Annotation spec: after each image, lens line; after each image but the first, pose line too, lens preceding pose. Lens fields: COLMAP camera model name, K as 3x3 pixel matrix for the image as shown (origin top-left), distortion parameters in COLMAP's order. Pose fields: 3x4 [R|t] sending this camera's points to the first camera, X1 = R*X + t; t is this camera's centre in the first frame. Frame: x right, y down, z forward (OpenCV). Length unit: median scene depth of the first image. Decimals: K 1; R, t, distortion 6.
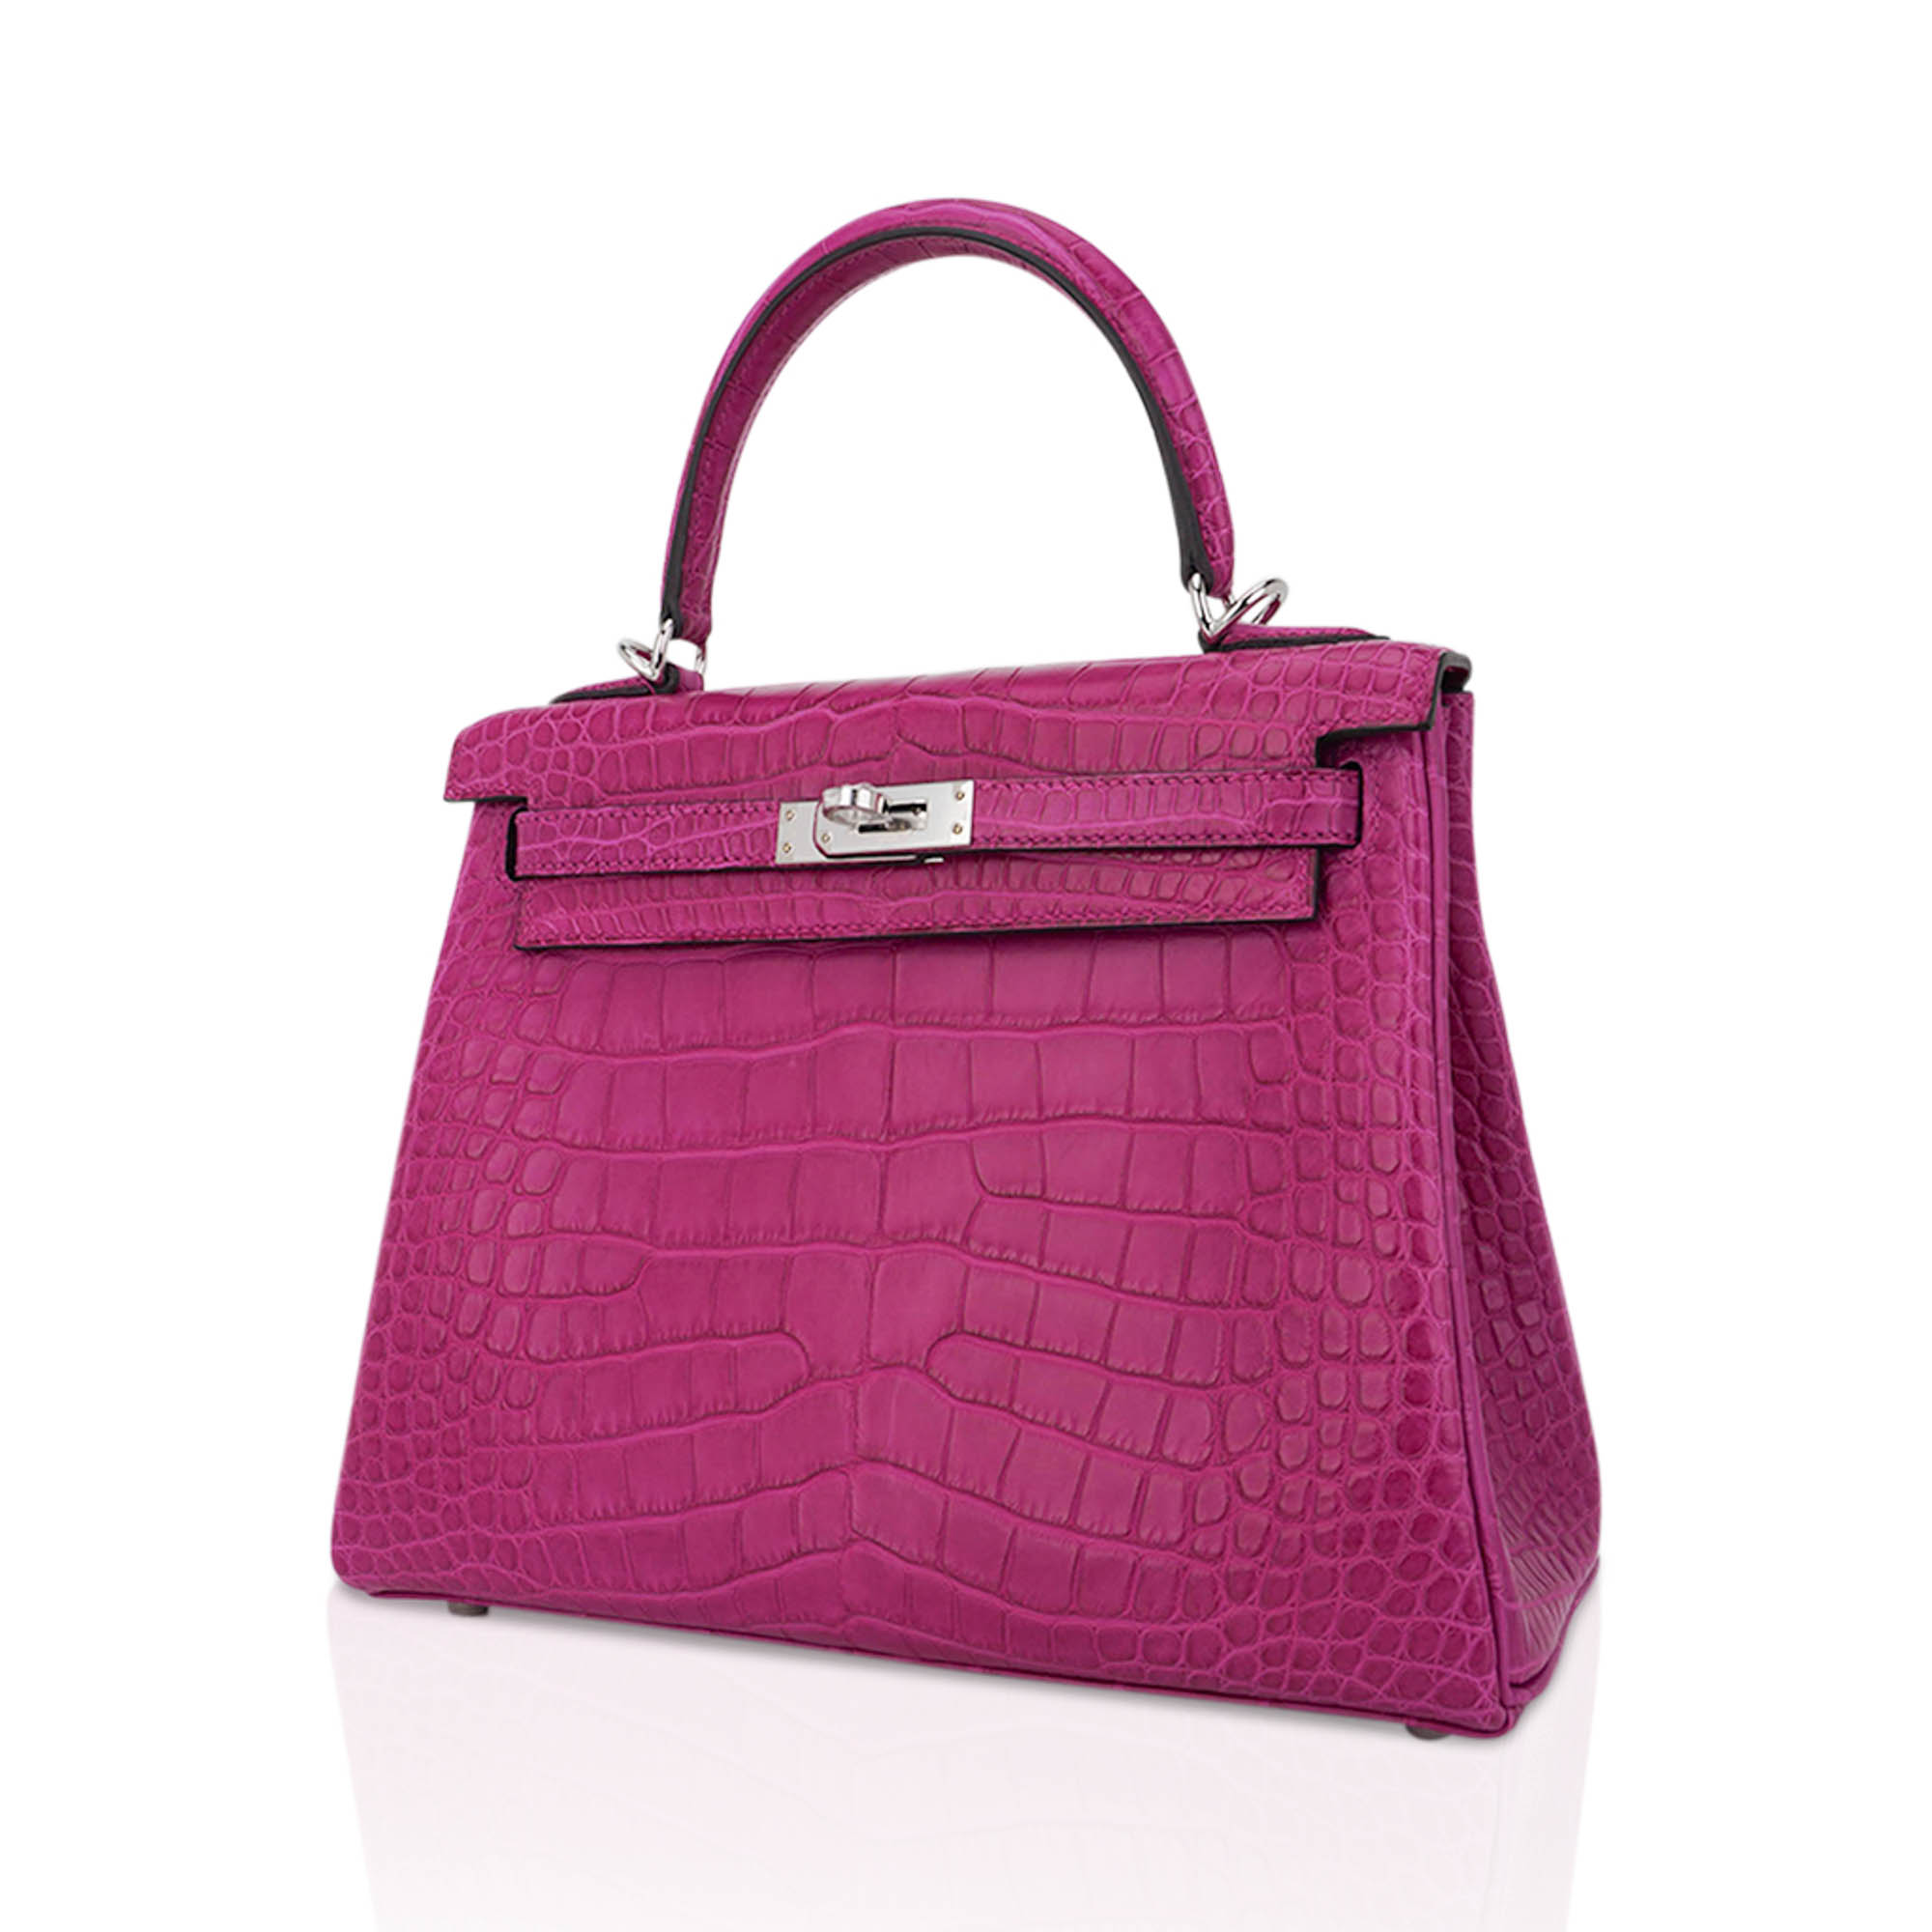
lens RADIAL K [[2133.2, 0, 1157.7], [0, 2133.2, 963.0], [0, 0, 1]] dist [-0.013760, -0.010491]
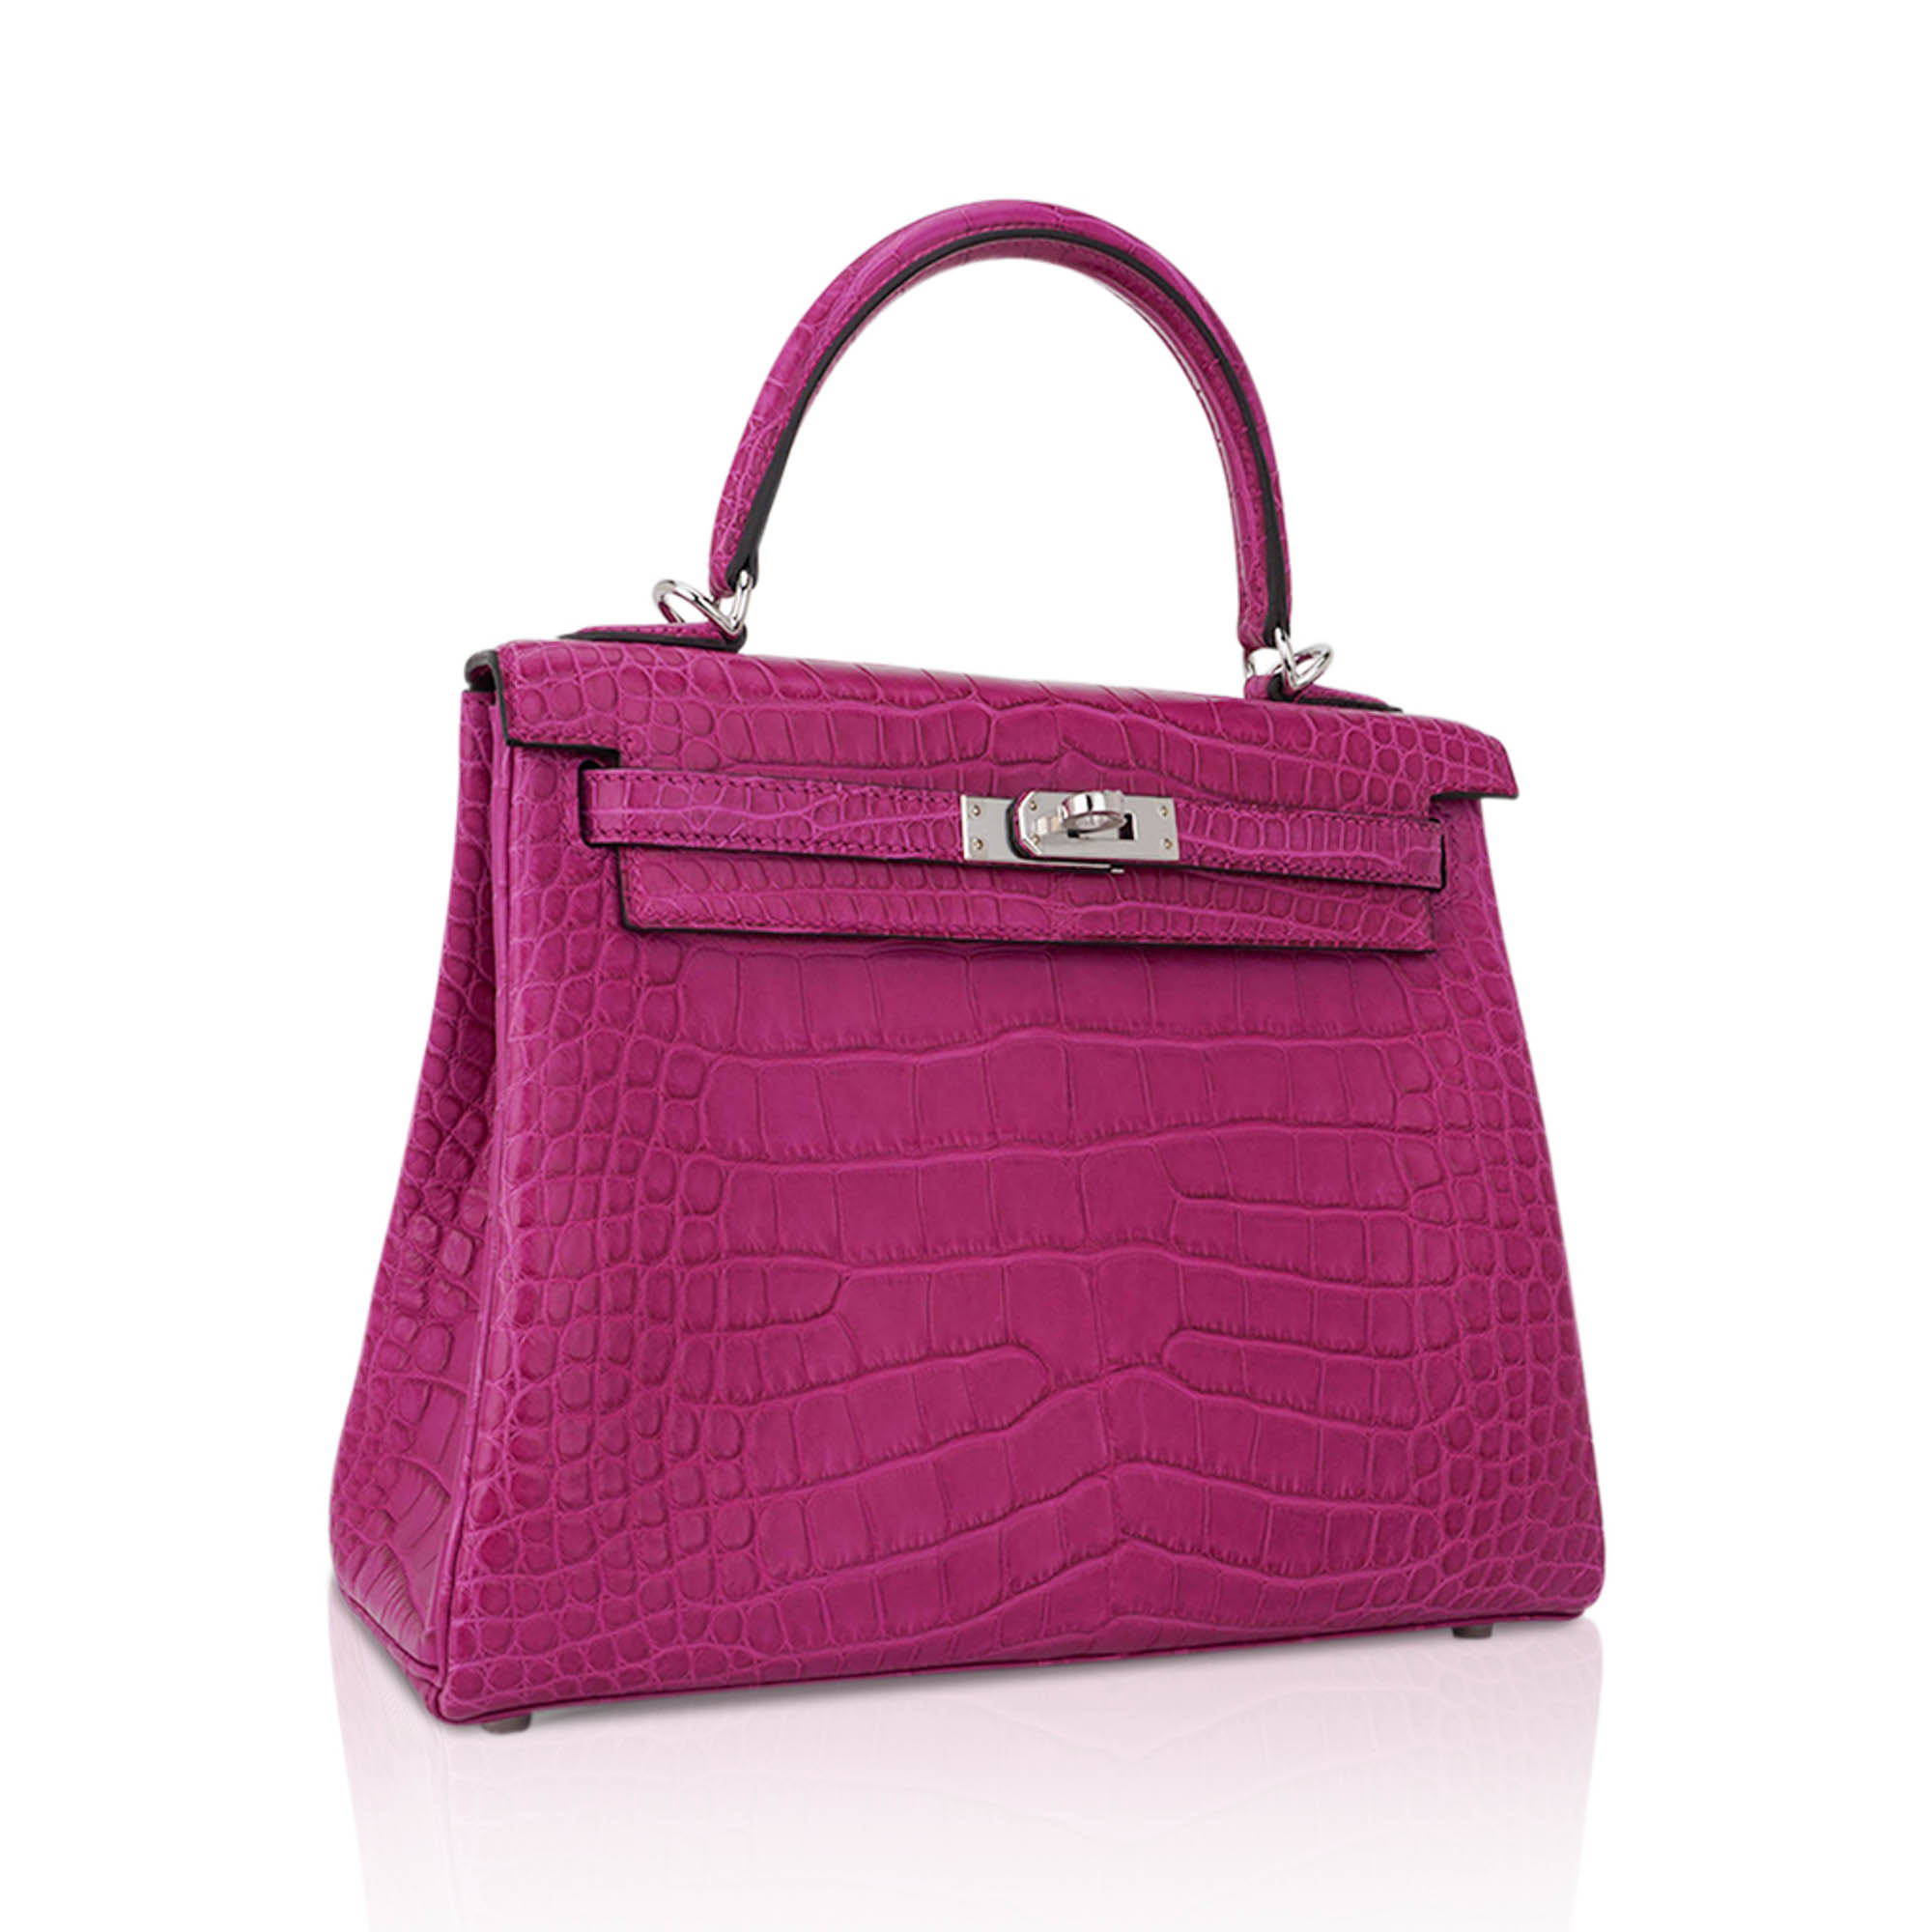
lens RADIAL K [[2248.4, 0, 965.1], [0, 2248.4, 985.3], [0, 0, 1]] dist [0.015519, -0.010886]
pose [[0.703752, 0.040024, 0.709318, -0.917187], [-0.043437, 0.998968, -0.013272, 0.024023], [-0.709117, -0.021471, 0.704764, 0.291944]]
